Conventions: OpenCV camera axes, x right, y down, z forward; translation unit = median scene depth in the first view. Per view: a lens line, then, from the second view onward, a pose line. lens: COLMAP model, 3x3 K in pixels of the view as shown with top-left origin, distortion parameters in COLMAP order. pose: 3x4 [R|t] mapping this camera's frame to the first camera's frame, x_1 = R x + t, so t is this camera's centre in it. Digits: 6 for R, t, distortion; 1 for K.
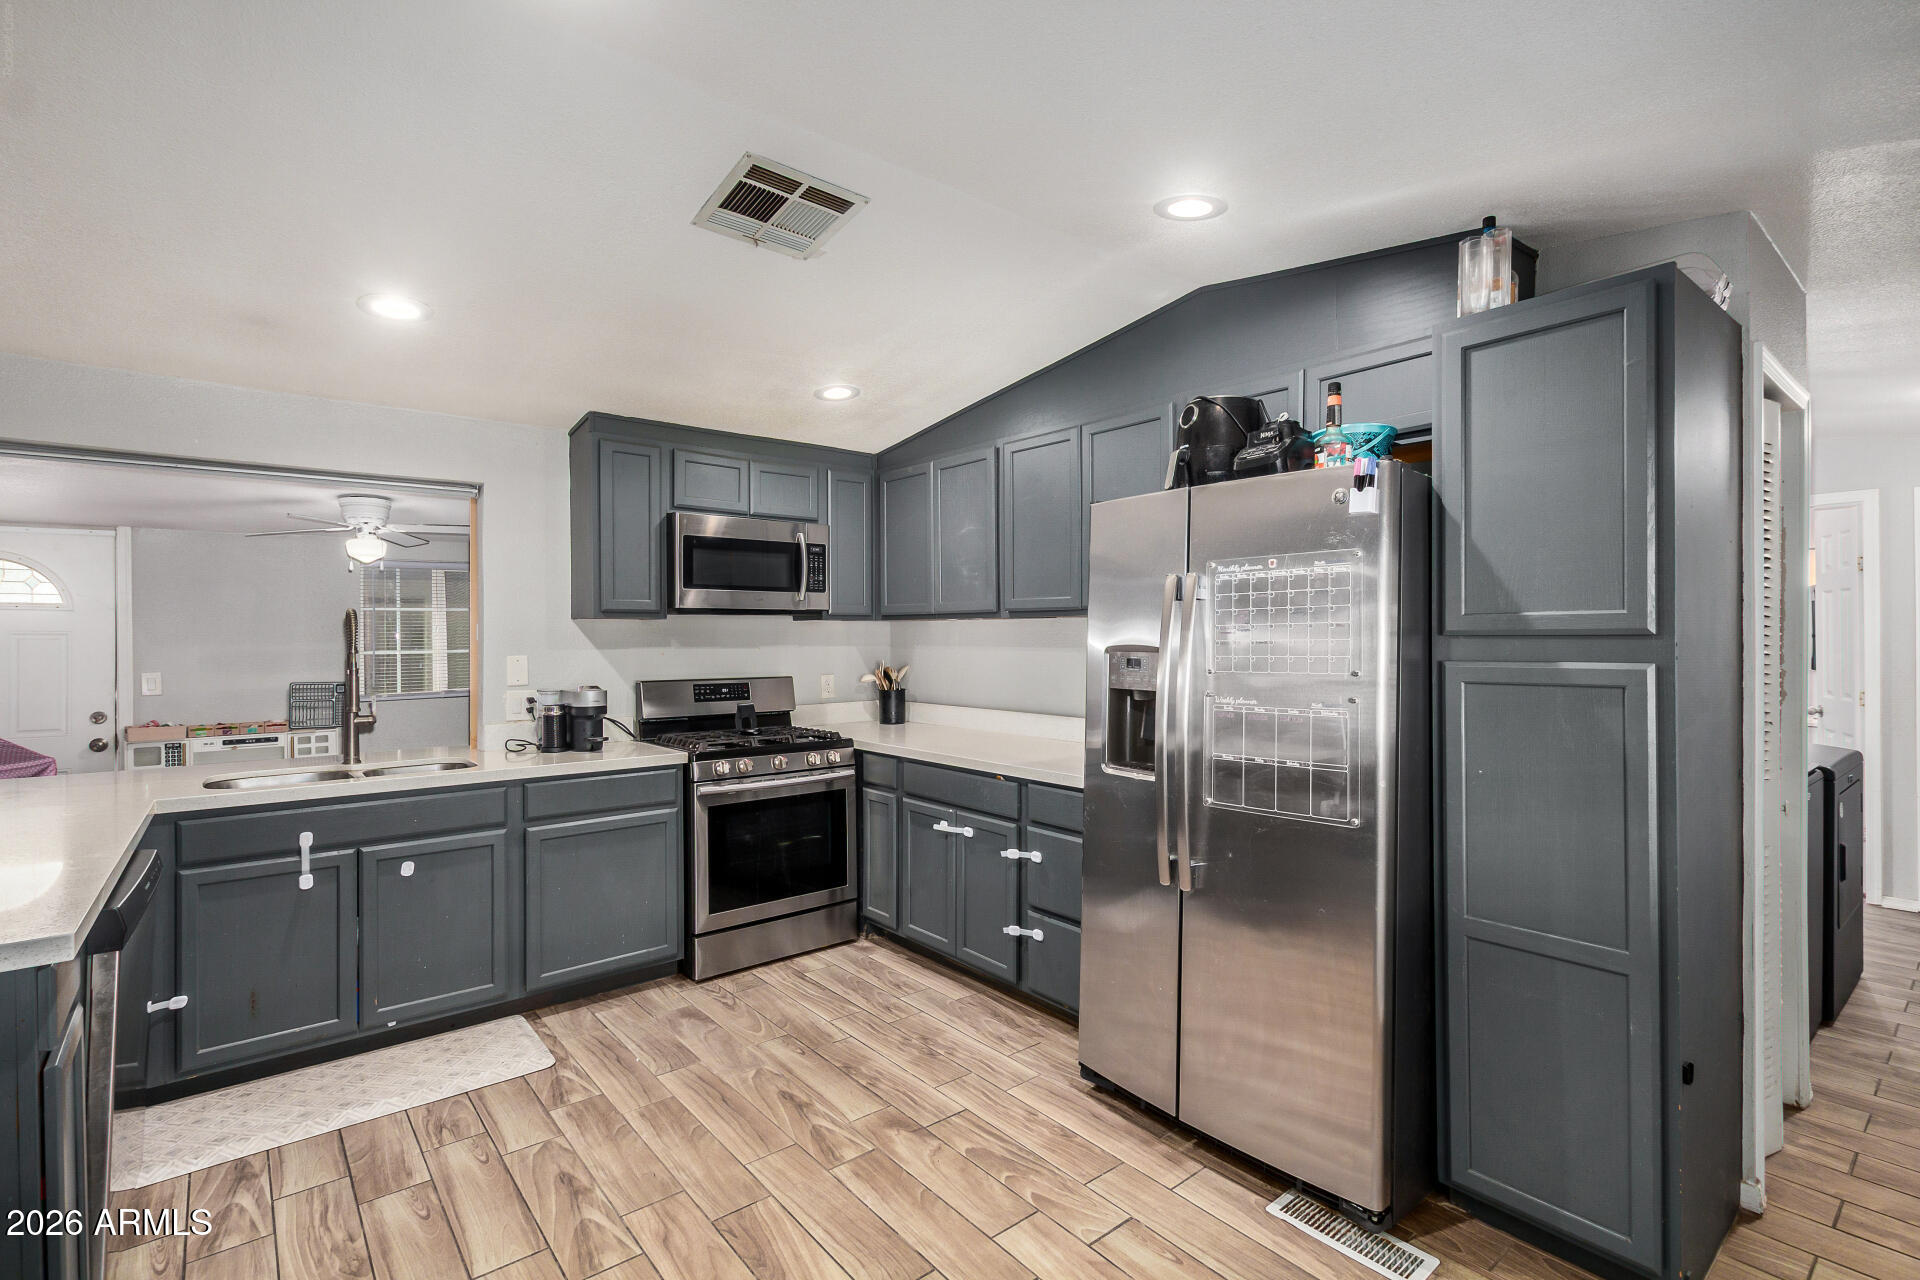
lens RADIAL K [[874.3, 0, 972.9], [0, 874.3, 637.5], [0, 0, 1]] dist [-0.002200, -0.000694]
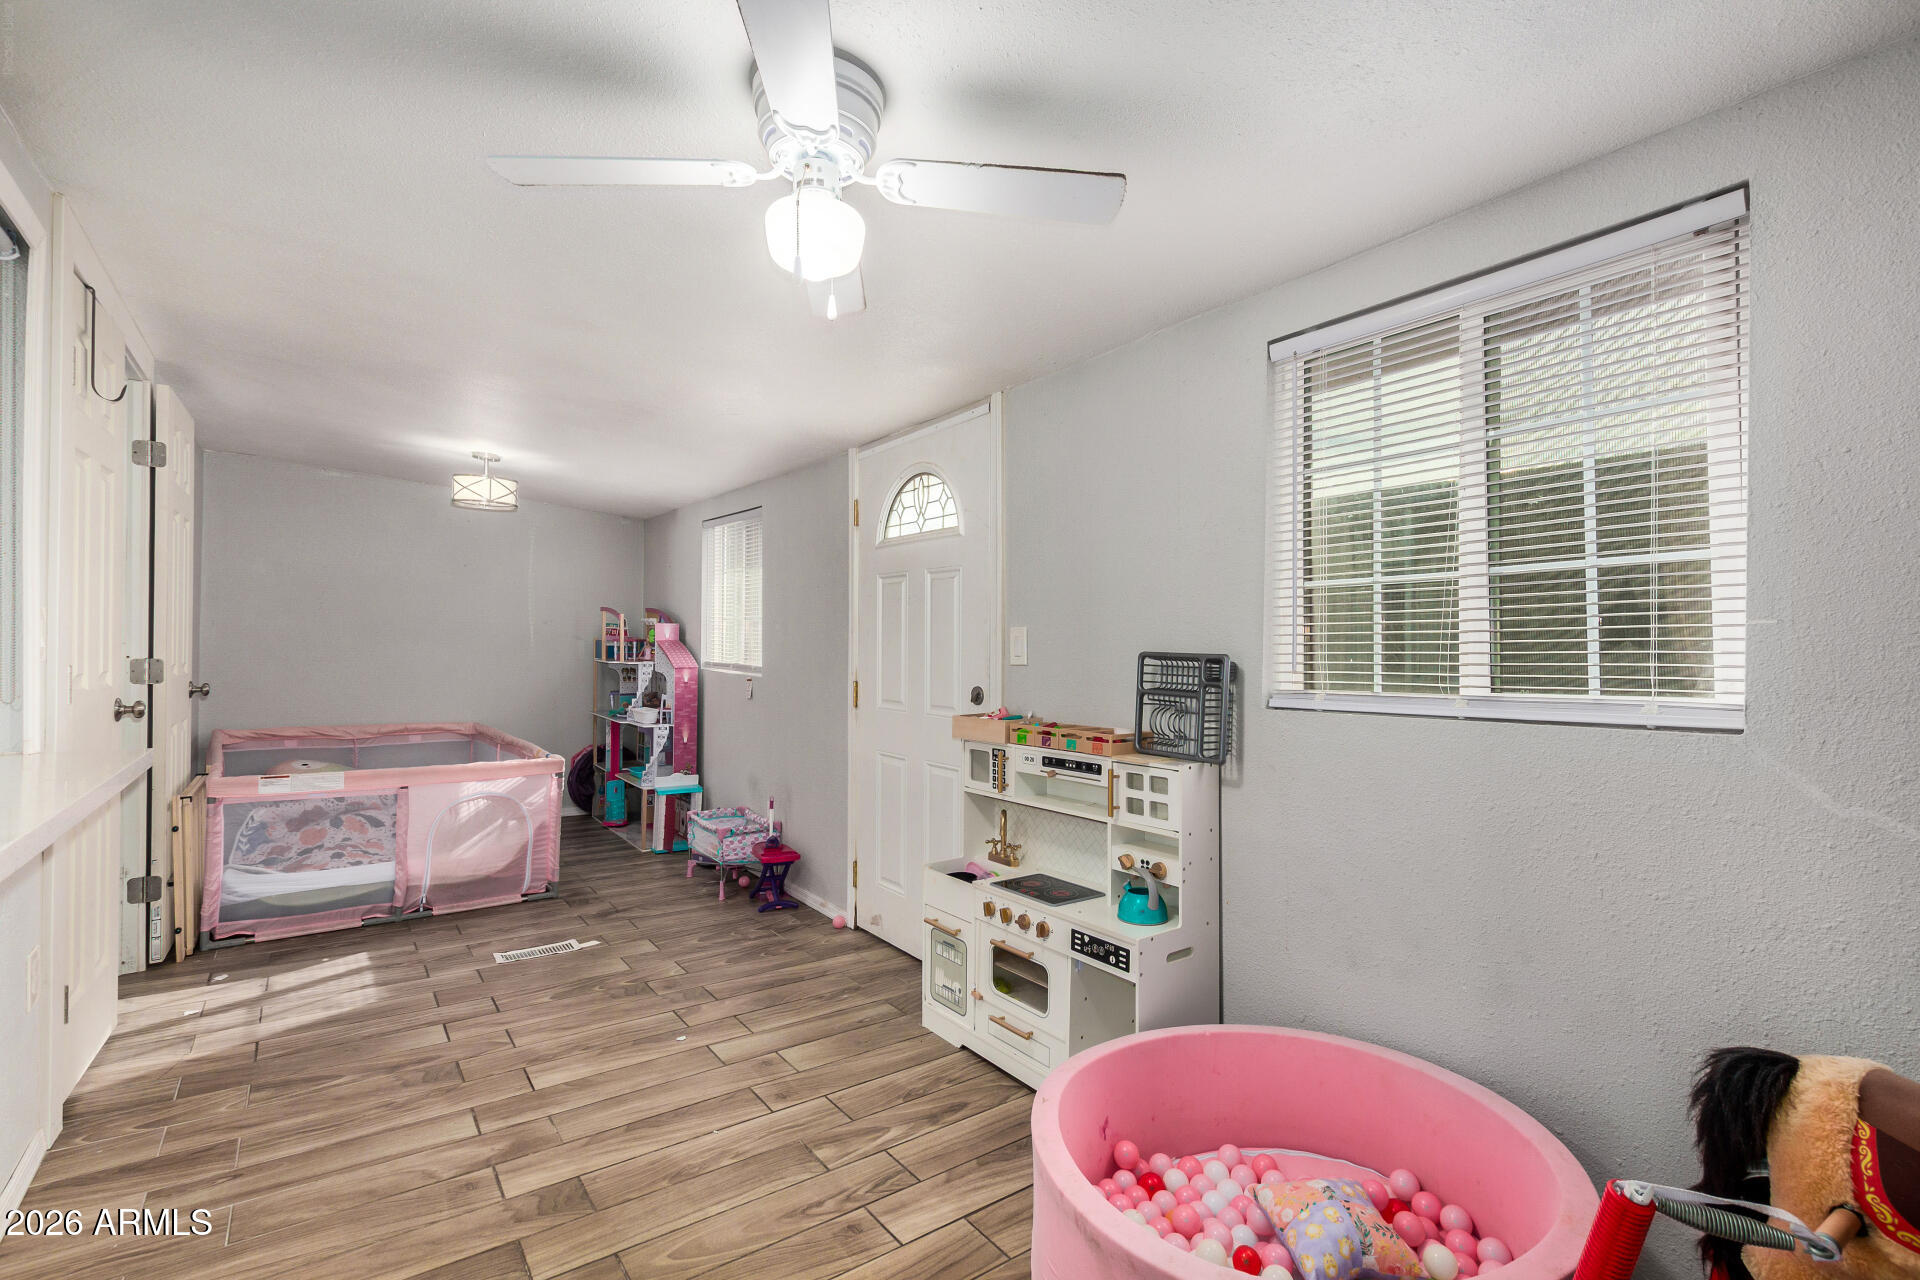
lens RADIAL K [[867.3, 0, 962.0], [0, 867.3, 638.9], [0, 0, 1]] dist [0.000774, -0.000939]
pose [[-0.060014, -0.004826, -0.998186, -0.476688], [-0.000767, 0.999988, -0.004788, 0.071201], [0.998197, 0.000478, -0.060017, 1.374200]]
